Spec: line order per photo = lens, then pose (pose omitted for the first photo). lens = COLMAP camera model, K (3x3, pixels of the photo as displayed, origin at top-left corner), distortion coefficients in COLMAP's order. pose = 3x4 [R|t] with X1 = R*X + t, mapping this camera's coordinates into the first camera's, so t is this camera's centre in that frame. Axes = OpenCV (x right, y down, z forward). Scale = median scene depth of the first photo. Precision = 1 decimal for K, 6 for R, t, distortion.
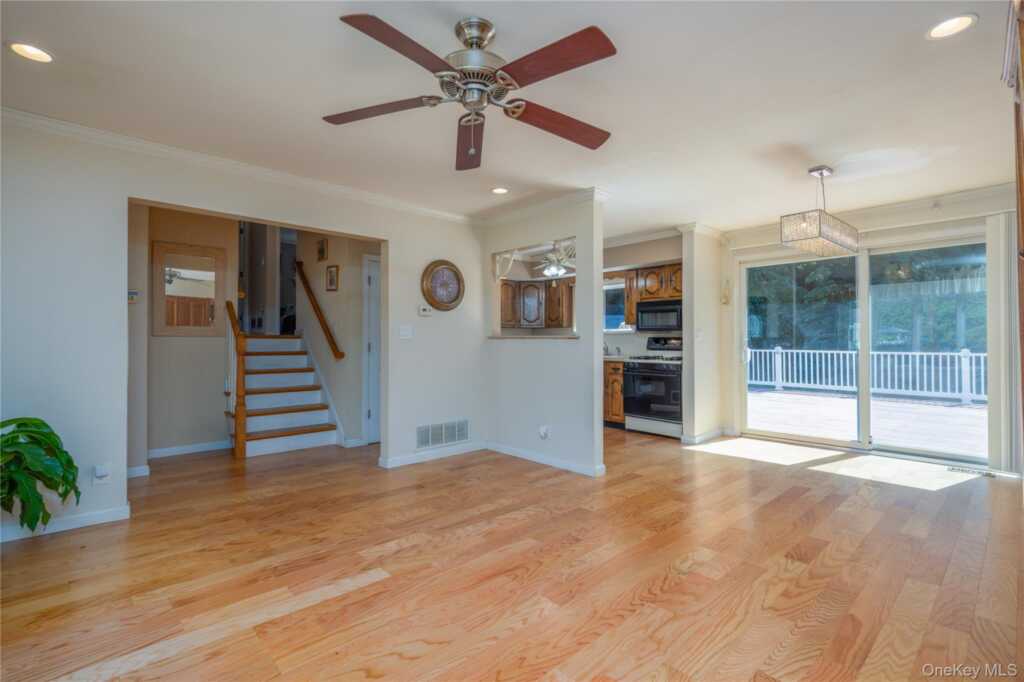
lens RADIAL K [[465.0, 0, 510.1], [0, 465.0, 340.0], [0, 0, 1]] dist [-0.002911, -0.001650]
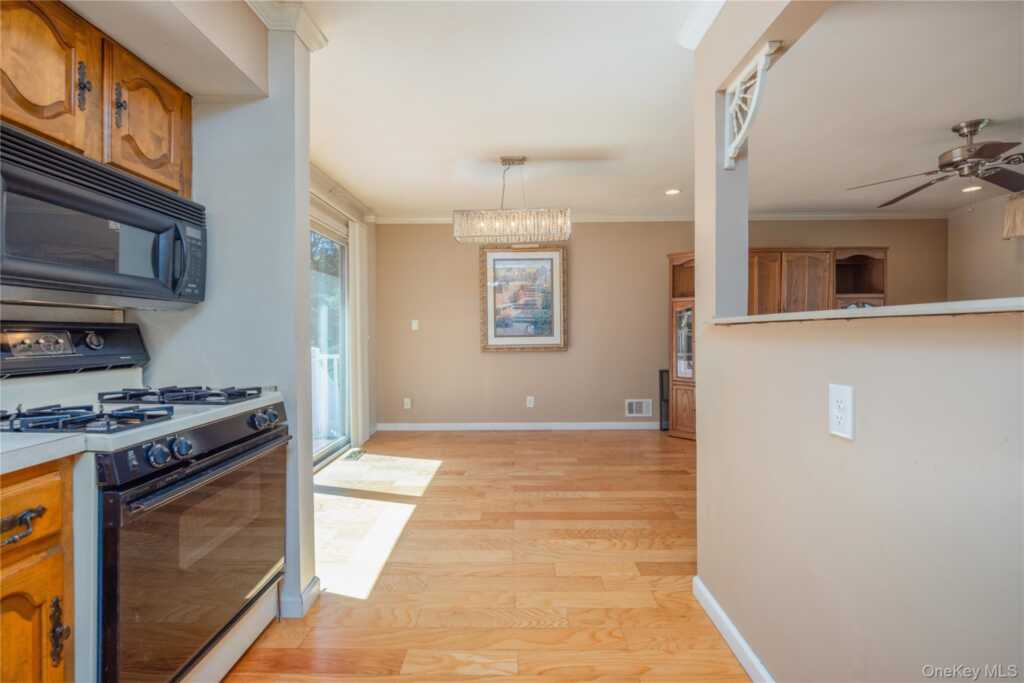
lens RADIAL K [[465.0, 0, 501.1], [0, 465.0, 330.0], [0, 0, 1]] dist [-0.002911, -0.001650]
pose [[-0.731515, 0.009715, 0.681756, 0.006963], [0.008549, 0.999951, -0.005077, 0.001923], [-0.681772, 0.002114, -0.731562, 1.135704]]
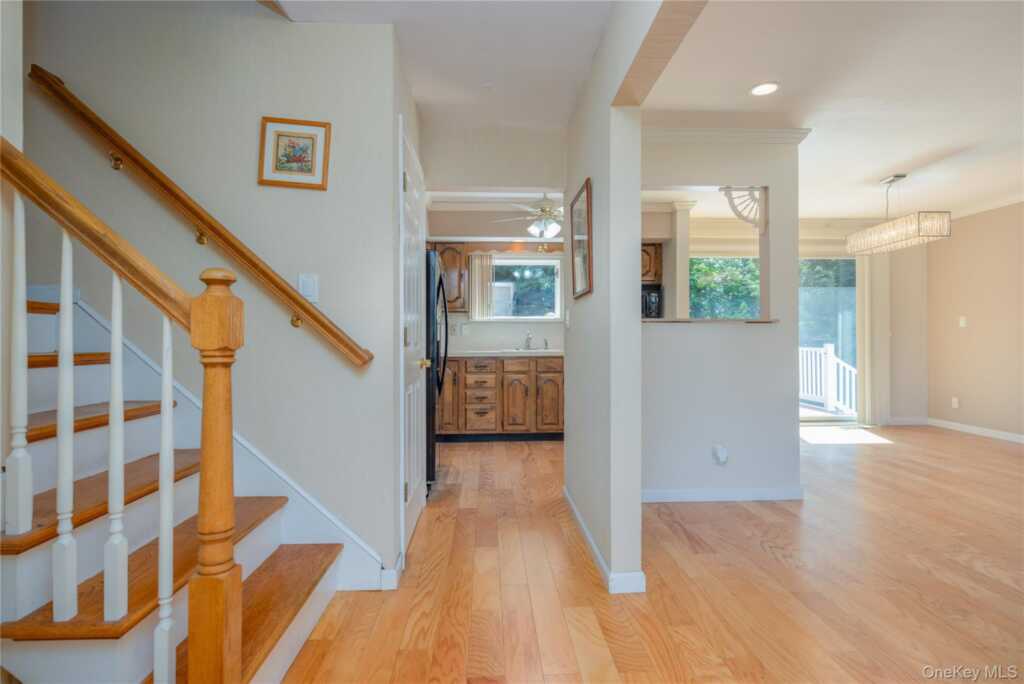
lens RADIAL K [[507.6, 0, 521.4], [0, 507.6, 340.2], [0, 0, 1]] dist [0.000189, -0.000277]
pose [[0.639213, -0.006460, 0.769003, -0.554457], [0.003316, 0.999979, 0.005644, 0.013333], [-0.769023, -0.001058, 0.639221, 0.580245]]
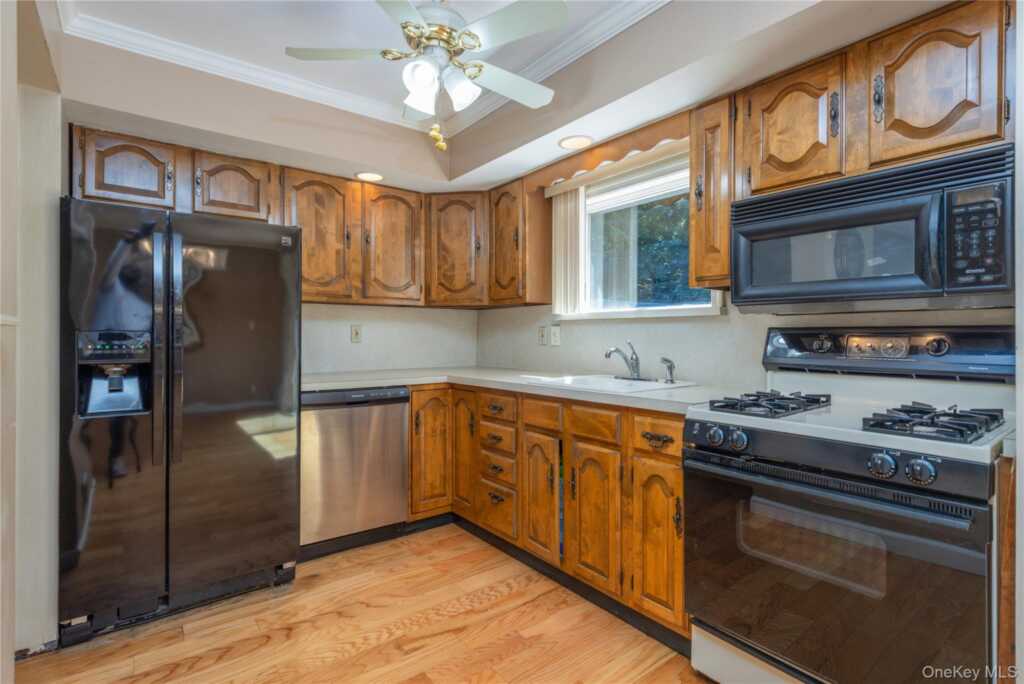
lens RADIAL K [[507.6, 0, 513.2], [0, 507.6, 334.0], [0, 0, 1]] dist [0.000189, -0.000277]
pose [[0.996419, 0.003207, -0.084492, 0.186109], [-0.003562, 0.999985, -0.004056, 0.000084], [0.084478, 0.004342, 0.996416, 0.767887]]
